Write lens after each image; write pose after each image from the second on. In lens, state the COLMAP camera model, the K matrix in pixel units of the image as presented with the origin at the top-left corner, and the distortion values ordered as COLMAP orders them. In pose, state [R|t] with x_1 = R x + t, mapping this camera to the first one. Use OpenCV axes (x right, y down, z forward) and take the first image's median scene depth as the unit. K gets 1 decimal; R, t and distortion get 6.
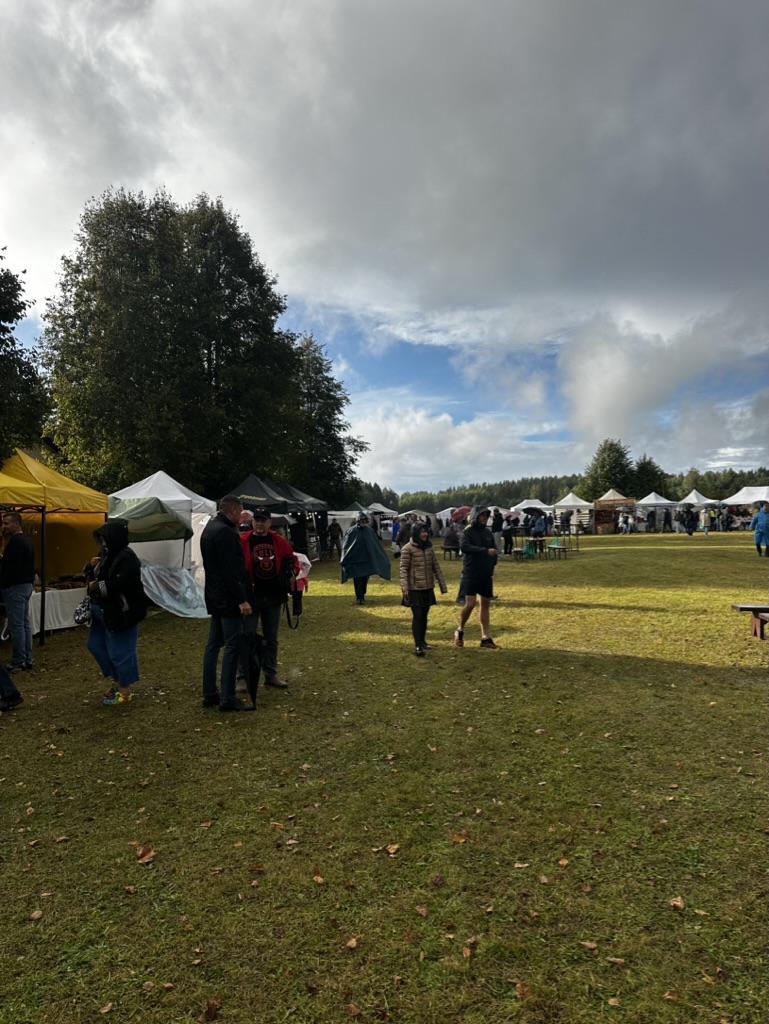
lens RADIAL K [[656.6, 0, 384.5], [0, 656.6, 512.0], [0, 0, 1]] dist [0.002300, -0.000455]
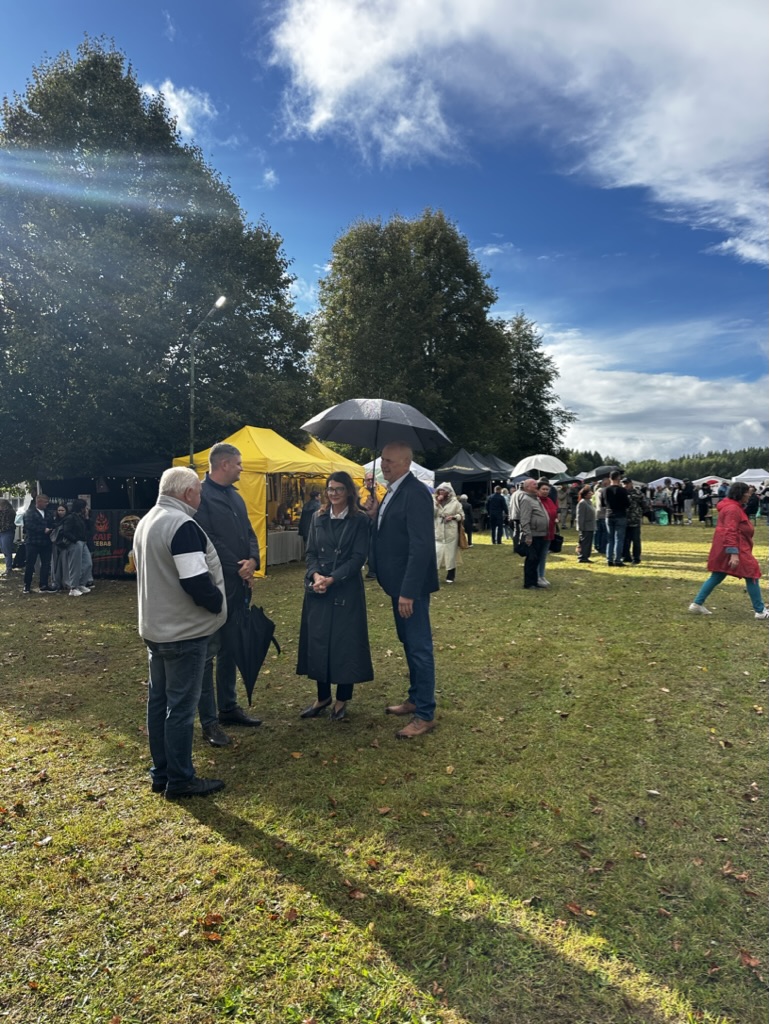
lens RADIAL K [[656.6, 0, 384.5], [0, 656.6, 512.0], [0, 0, 1]] dist [0.002300, -0.000455]
pose [[0.948399, 0.033252, -0.315330, 0.025586], [-0.017464, 0.998454, 0.052763, -0.000794], [0.316597, -0.044533, 0.947514, -0.108247]]
